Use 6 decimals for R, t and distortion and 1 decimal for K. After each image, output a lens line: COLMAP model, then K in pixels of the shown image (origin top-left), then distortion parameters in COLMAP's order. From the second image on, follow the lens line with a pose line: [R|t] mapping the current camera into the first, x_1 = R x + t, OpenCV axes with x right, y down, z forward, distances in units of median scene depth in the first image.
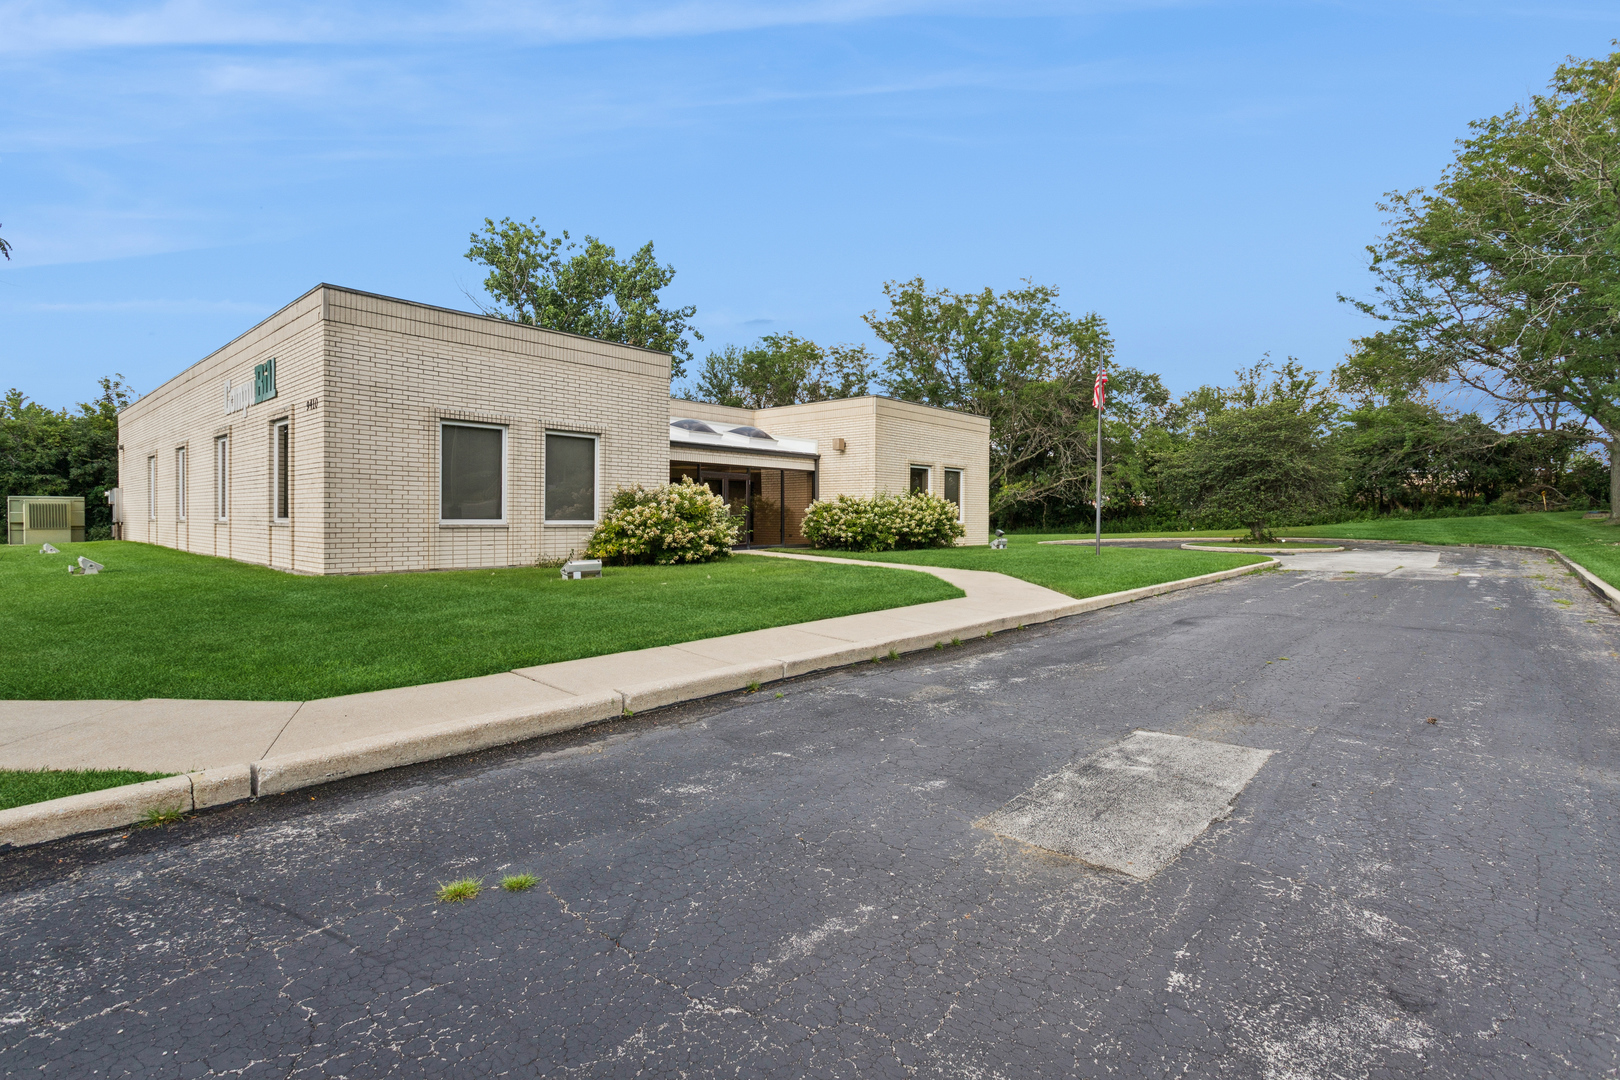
lens RADIAL K [[770.6, 0, 793.8], [0, 770.6, 527.3], [0, 0, 1]] dist [0.005465, -0.000385]
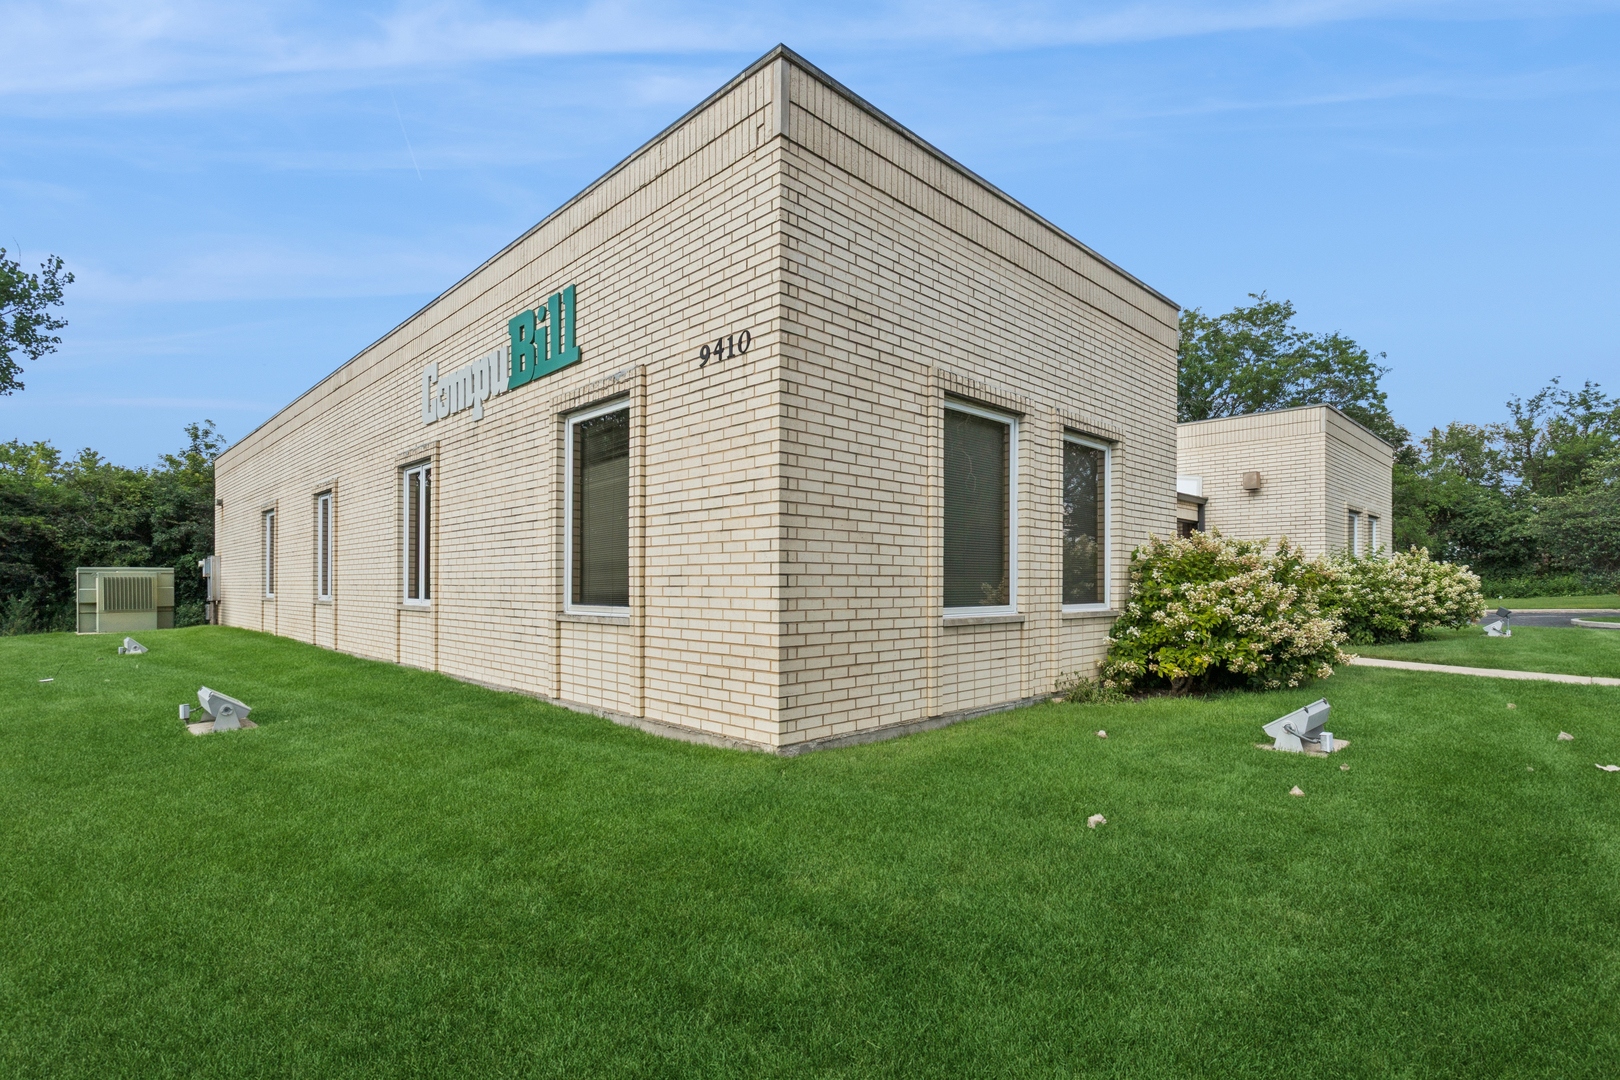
lens RADIAL K [[770.6, 0, 788.4], [0, 770.6, 576.0], [0, 0, 1]] dist [0.005465, -0.000385]
pose [[0.998502, -0.007564, -0.054198, -0.297520], [0.006339, 0.999722, -0.022728, -0.011153], [0.054355, 0.022350, 0.998272, 0.300514]]
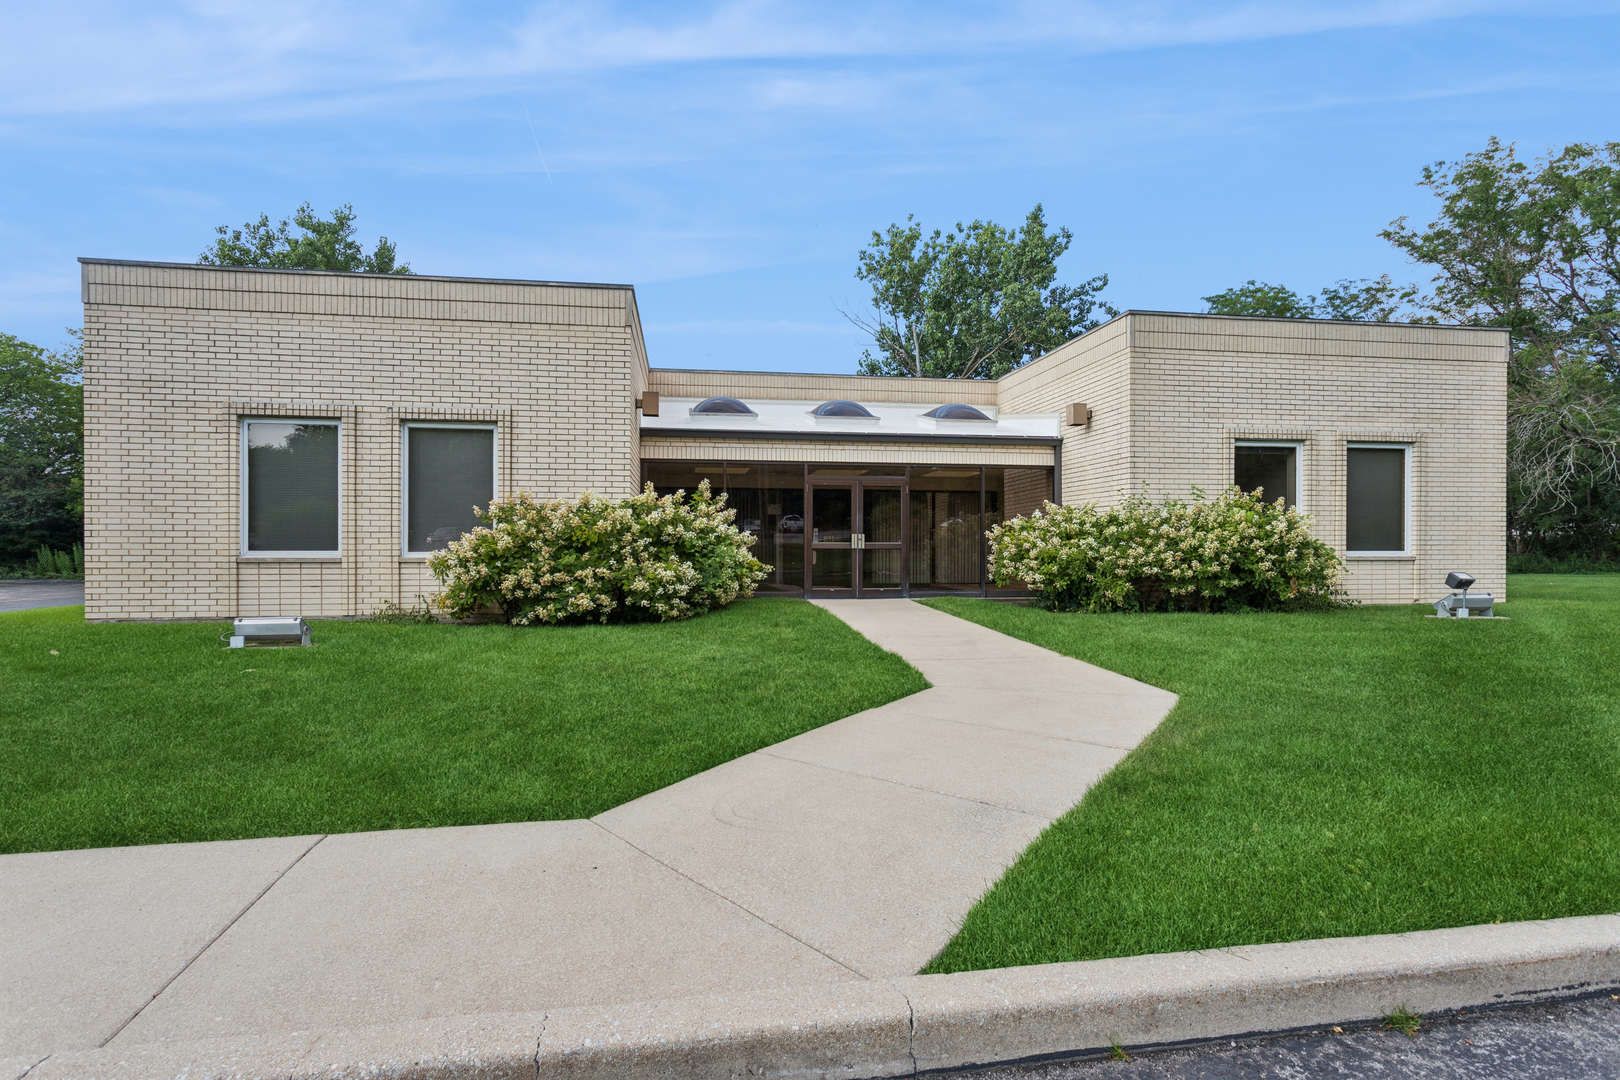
lens RADIAL K [[770.6, 0, 798.6], [0, 770.6, 545.9], [0, 0, 1]] dist [0.005465, -0.000385]
pose [[0.781414, -0.004268, -0.623999, 0.243184], [-0.004237, 0.999917, -0.012146, -0.004671], [0.623999, 0.012135, 0.781331, 0.426765]]
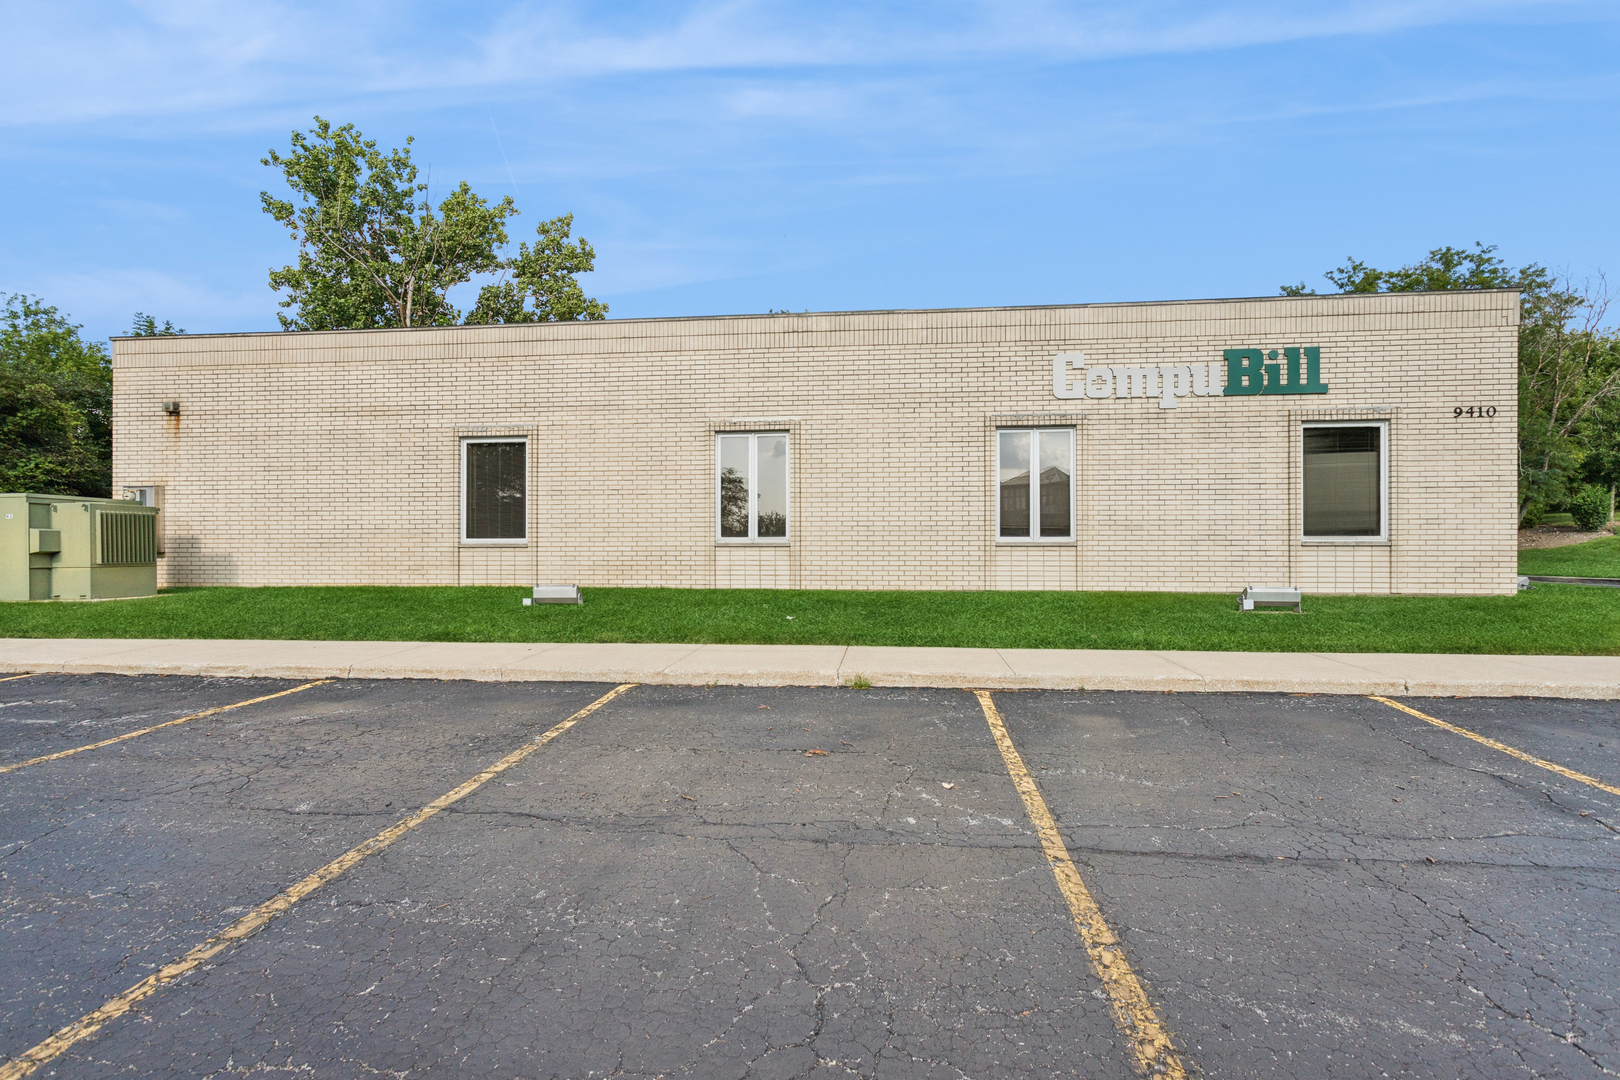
lens RADIAL K [[770.6, 0, 808.2], [0, 770.6, 533.0], [0, 0, 1]] dist [0.005465, -0.000385]
pose [[0.812681, -0.006819, 0.582668, -0.946253], [0.016264, 0.999807, -0.010984, -0.008989], [-0.582481, 0.018402, 0.812636, 0.375045]]
